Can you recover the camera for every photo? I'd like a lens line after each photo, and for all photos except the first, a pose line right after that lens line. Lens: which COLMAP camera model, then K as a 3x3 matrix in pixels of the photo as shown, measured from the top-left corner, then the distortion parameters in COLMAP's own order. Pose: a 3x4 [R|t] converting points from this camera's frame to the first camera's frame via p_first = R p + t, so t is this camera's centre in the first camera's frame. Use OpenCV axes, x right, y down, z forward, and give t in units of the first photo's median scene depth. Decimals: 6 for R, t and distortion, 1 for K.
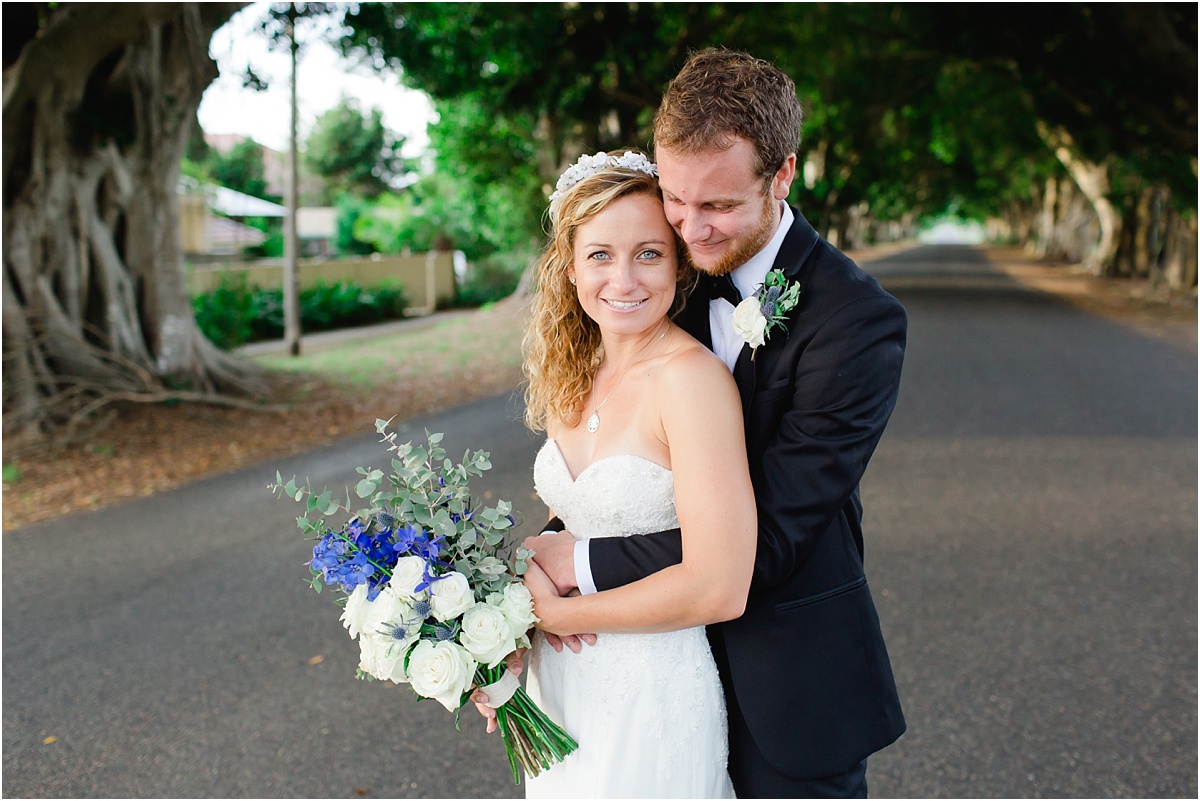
lens RADIAL K [[1227.2, 0, 600.0], [0, 1227.2, 400.5], [0, 0, 1]] dist [0.008281, 0.004515]
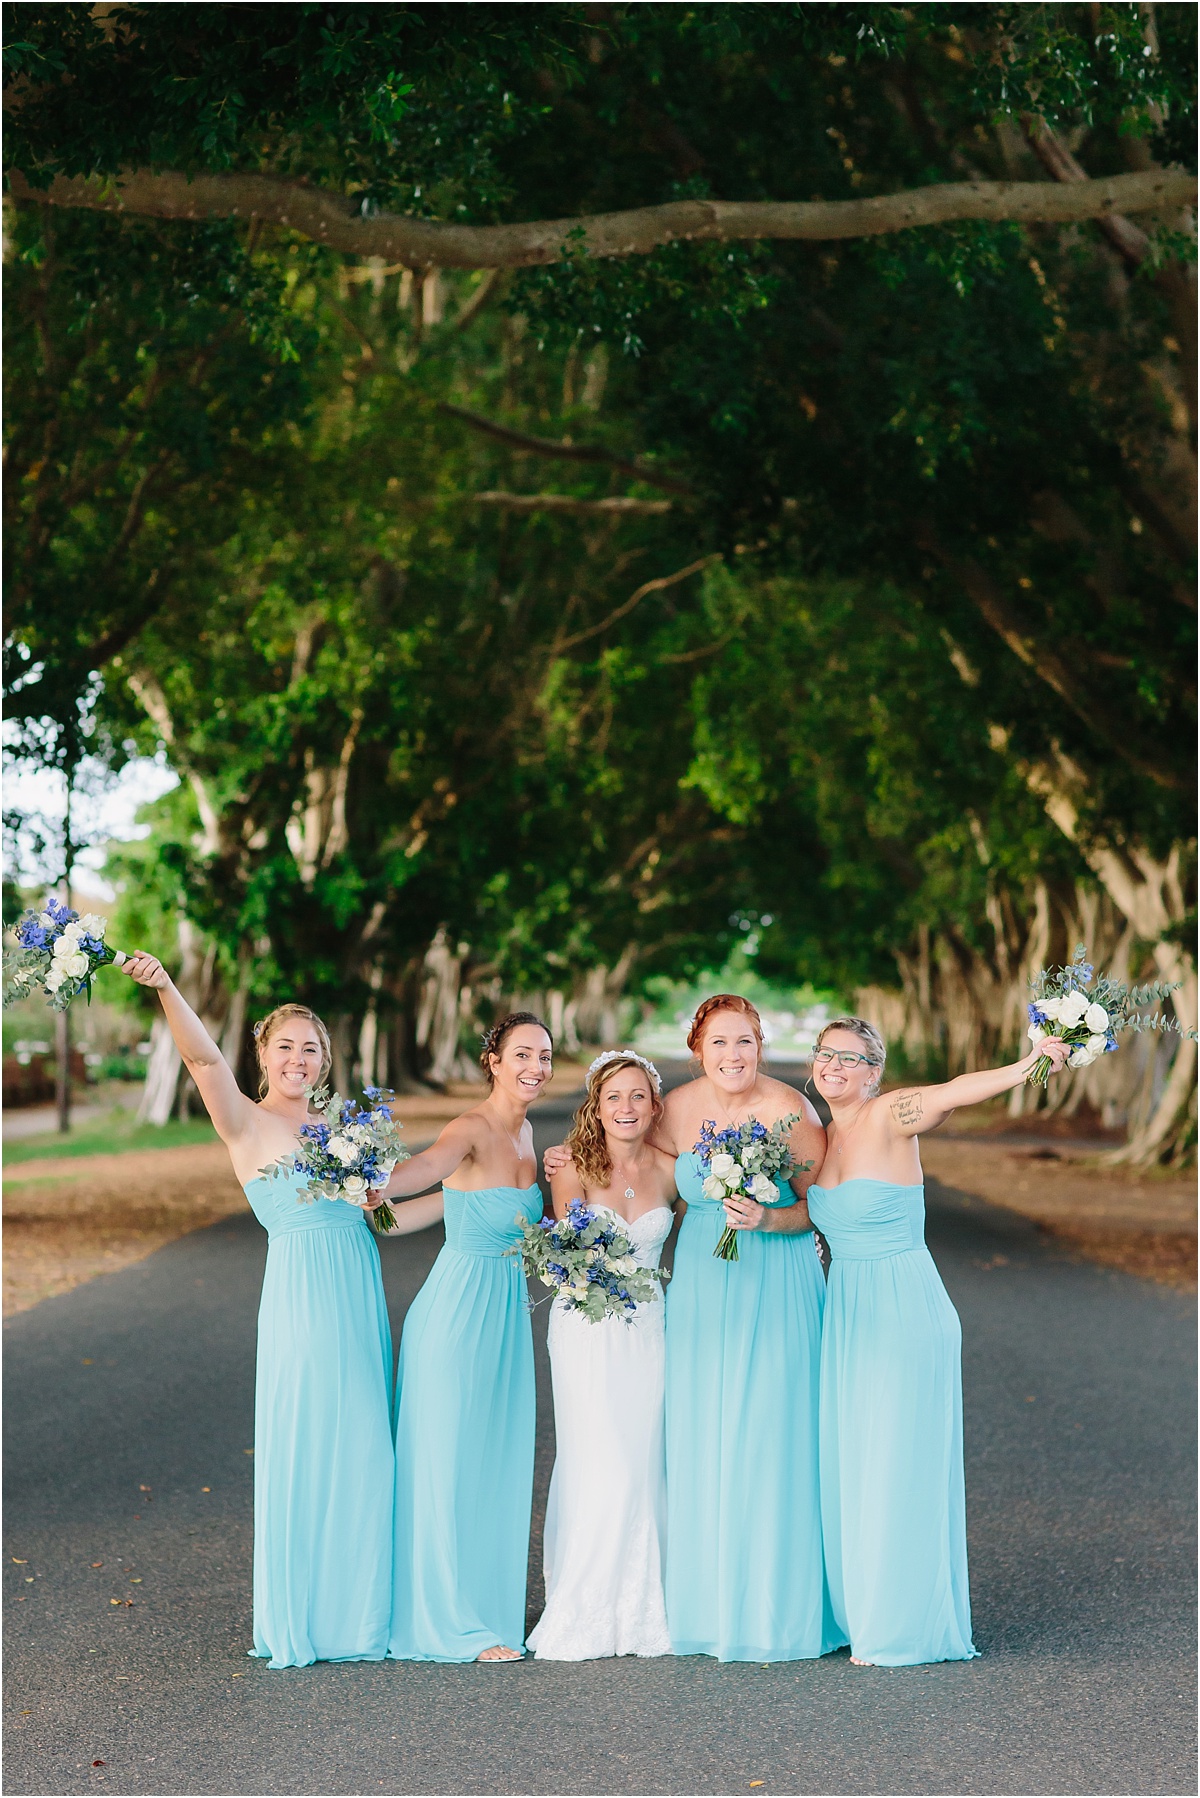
lens RADIAL K [[4423.4, 0, 600.0], [0, 4423.4, 899.0], [0, 0, 1]] dist [0.101375, 0.259622]
pose [[0.970068, 0.027647, 0.241253, -0.045937], [0.011609, 0.987082, -0.159796, 0.017583], [-0.242554, 0.157814, 0.957216, -0.150429]]
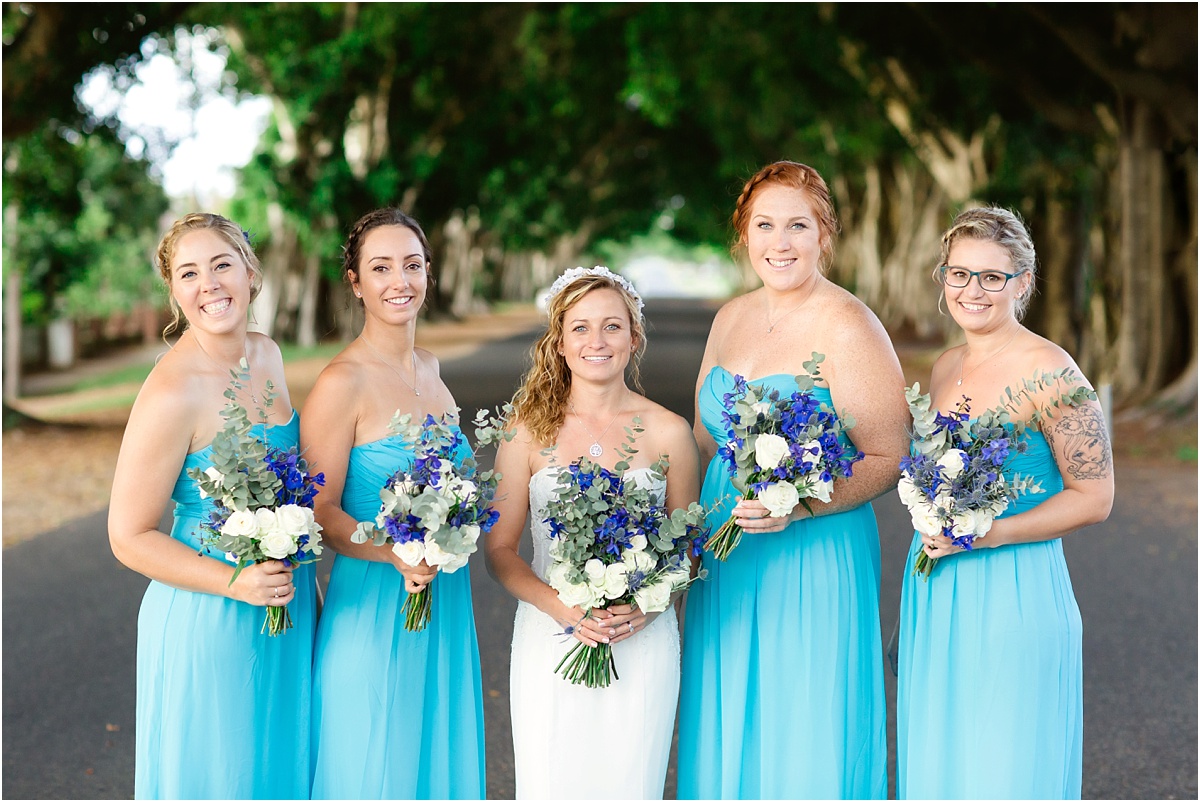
lens RADIAL K [[2895.0, 0, 600.0], [0, 2895.0, 401.0], [0, 0, 1]] dist [0.059519, 0.370178]
pose [[0.967572, -0.014058, 0.252205, -0.016522], [0.037421, 0.995410, -0.088078, 0.003436], [-0.249809, 0.094660, 0.963657, -0.034627]]
